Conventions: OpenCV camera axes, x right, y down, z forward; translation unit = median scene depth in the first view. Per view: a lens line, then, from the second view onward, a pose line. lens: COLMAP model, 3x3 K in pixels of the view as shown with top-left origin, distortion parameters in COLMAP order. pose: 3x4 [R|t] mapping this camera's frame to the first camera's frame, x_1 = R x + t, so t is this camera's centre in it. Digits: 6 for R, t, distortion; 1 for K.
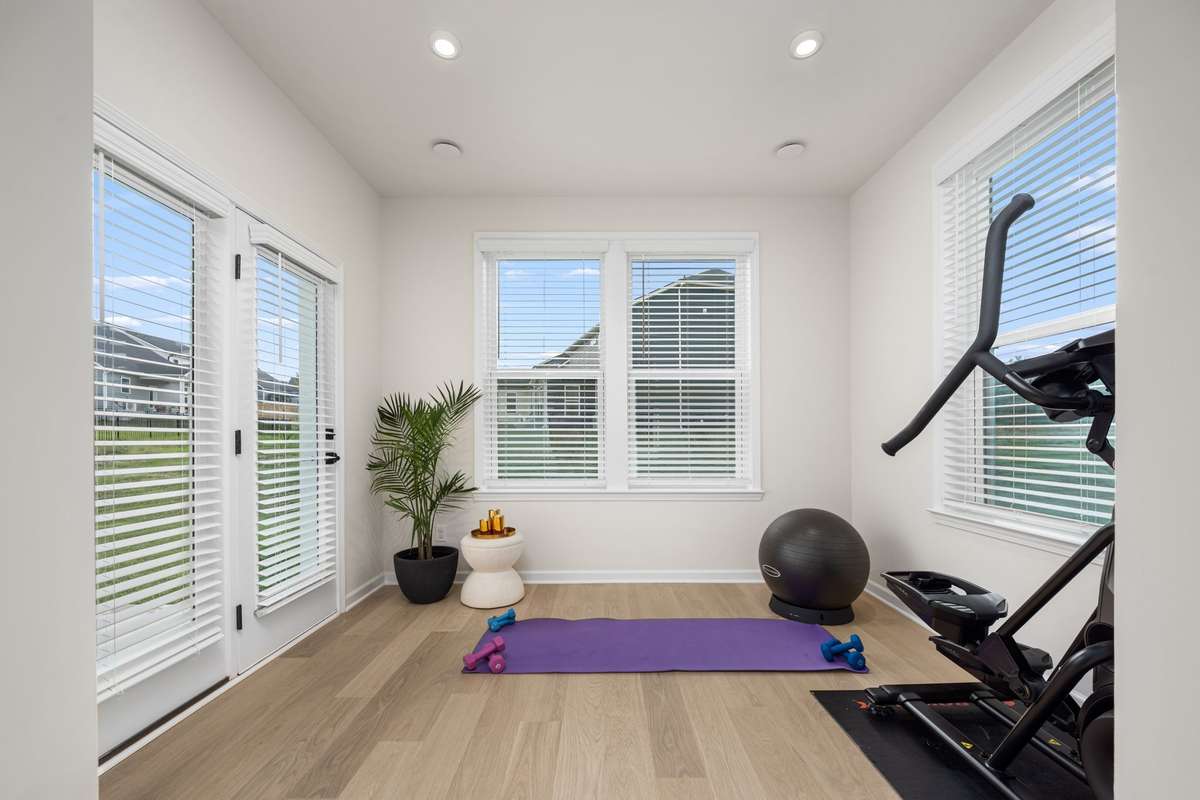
lens RADIAL K [[470.6, 0, 596.5], [0, 470.6, 434.1], [0, 0, 1]] dist [0.001061, 0.000250]
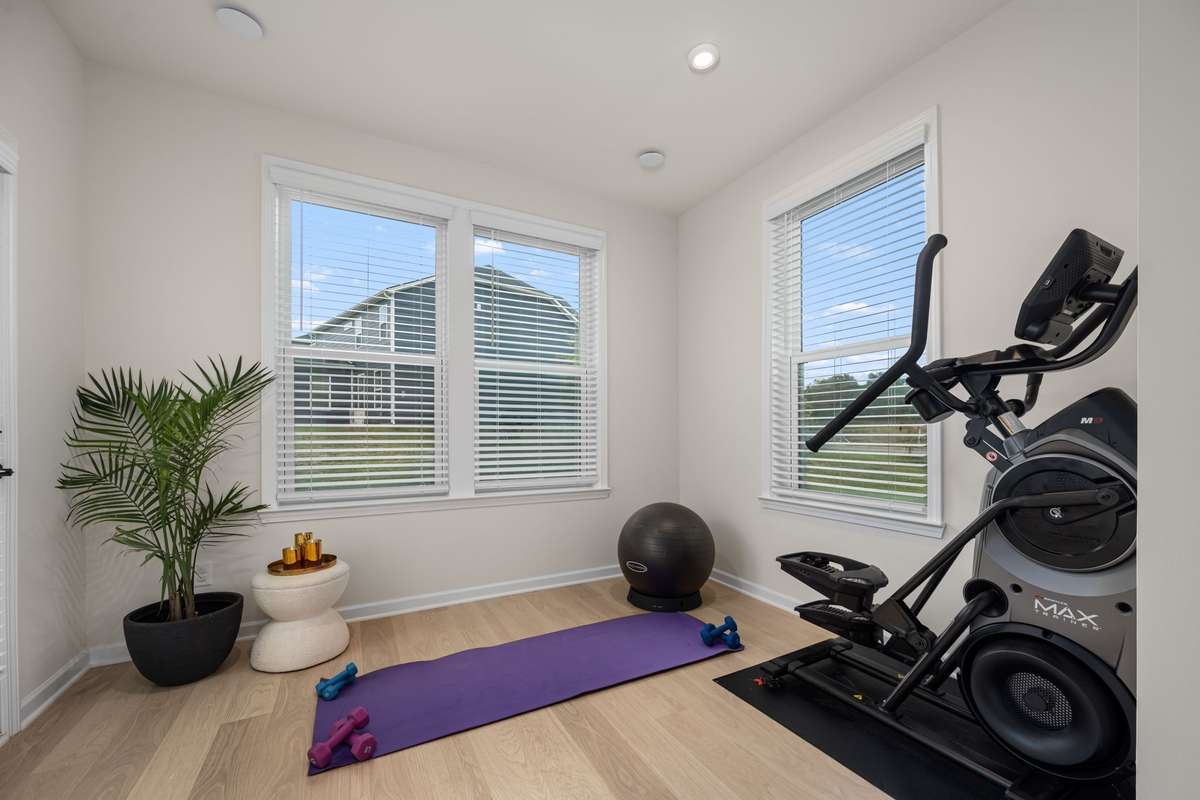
lens RADIAL K [[470.6, 0, 596.5], [0, 470.6, 434.1], [0, 0, 1]] dist [0.001061, 0.000250]
pose [[0.883471, -0.000764, 0.468485, -0.158441], [-0.001855, 0.999985, 0.005130, -0.000361], [-0.468482, -0.005401, 0.883456, 0.127238]]
